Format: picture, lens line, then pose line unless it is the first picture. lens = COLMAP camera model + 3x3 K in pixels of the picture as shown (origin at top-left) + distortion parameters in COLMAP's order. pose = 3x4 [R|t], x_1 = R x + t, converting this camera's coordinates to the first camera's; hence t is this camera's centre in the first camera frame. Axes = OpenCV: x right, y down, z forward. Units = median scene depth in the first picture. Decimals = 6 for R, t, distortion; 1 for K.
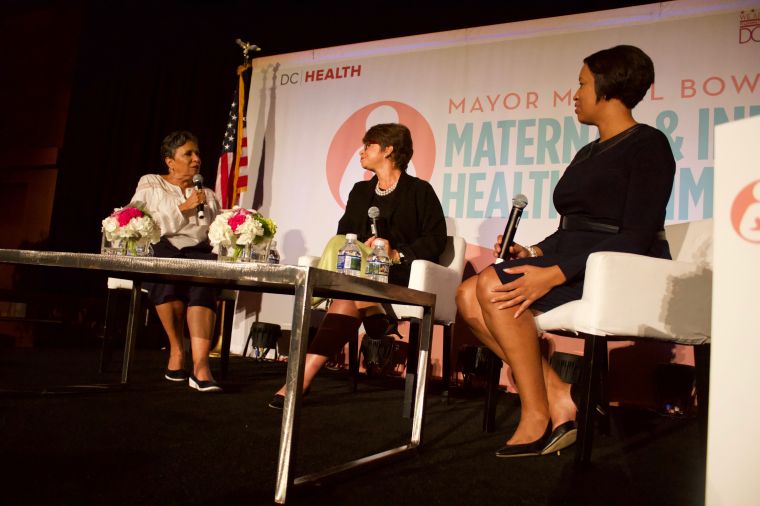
lens RADIAL K [[614.2, 0, 380.0], [0, 614.2, 253.0], [0, 0, 1]] dist [-0.163171, 0.144004]
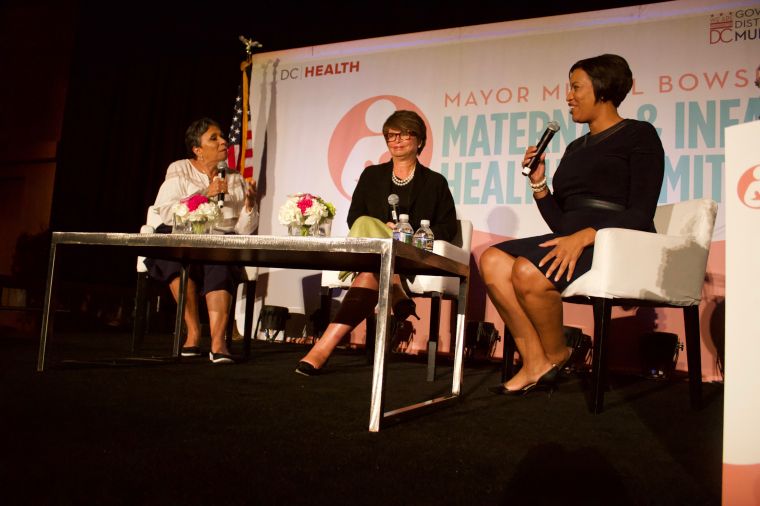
lens RADIAL K [[614.2, 0, 380.0], [0, 614.2, 253.0], [0, 0, 1]] dist [-0.163171, 0.144004]
pose [[0.998542, -0.015991, 0.051552, -0.075111], [0.015209, 0.999764, 0.015525, 0.011616], [-0.051788, -0.014718, 0.998550, -0.083283]]
